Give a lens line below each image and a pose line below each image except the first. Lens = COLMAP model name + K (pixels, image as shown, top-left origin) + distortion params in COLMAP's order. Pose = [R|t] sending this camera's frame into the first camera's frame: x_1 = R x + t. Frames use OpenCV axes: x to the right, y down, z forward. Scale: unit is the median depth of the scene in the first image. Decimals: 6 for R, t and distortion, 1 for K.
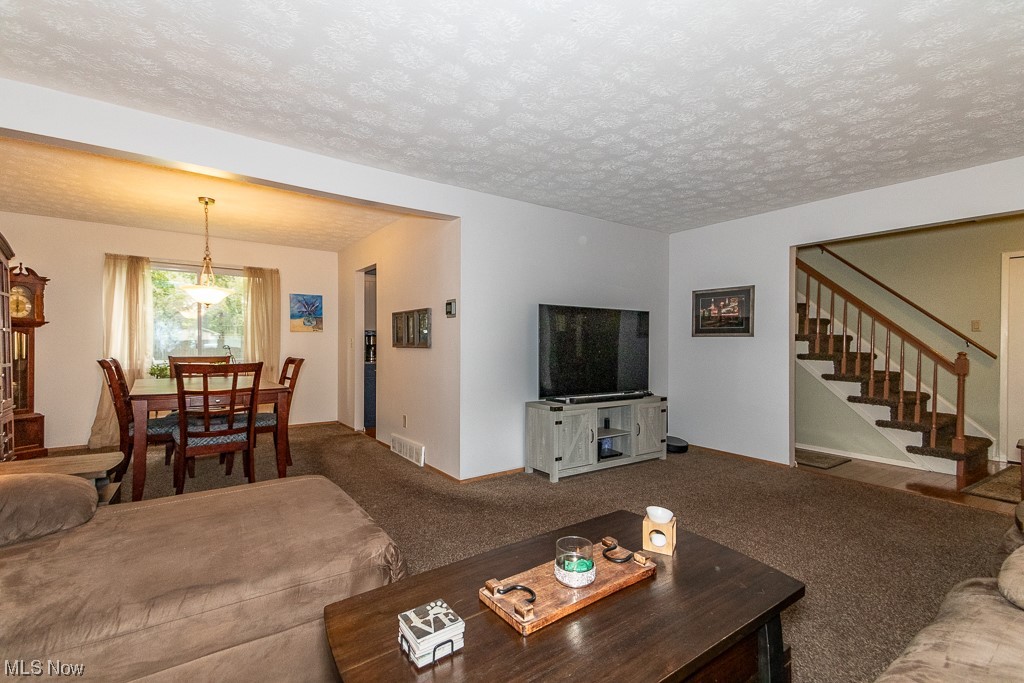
lens RADIAL K [[475.3, 0, 507.6], [0, 475.3, 339.8], [0, 0, 1]] dist [0.086766, -0.002329]
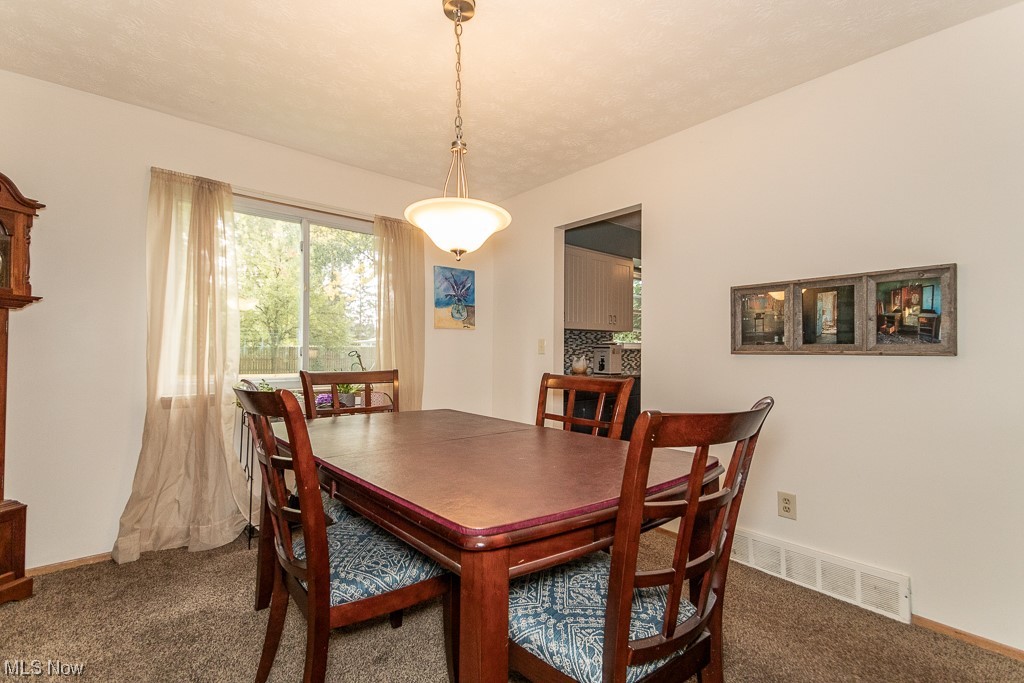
lens RADIAL K [[475.3, 0, 514.2], [0, 475.3, 339.9], [0, 0, 1]] dist [0.086766, -0.002329]
pose [[0.996027, 0.002853, 0.089010, -0.475894], [-0.001437, 0.999871, -0.015972, 0.009143], [-0.089044, 0.015781, 0.995903, 0.460968]]
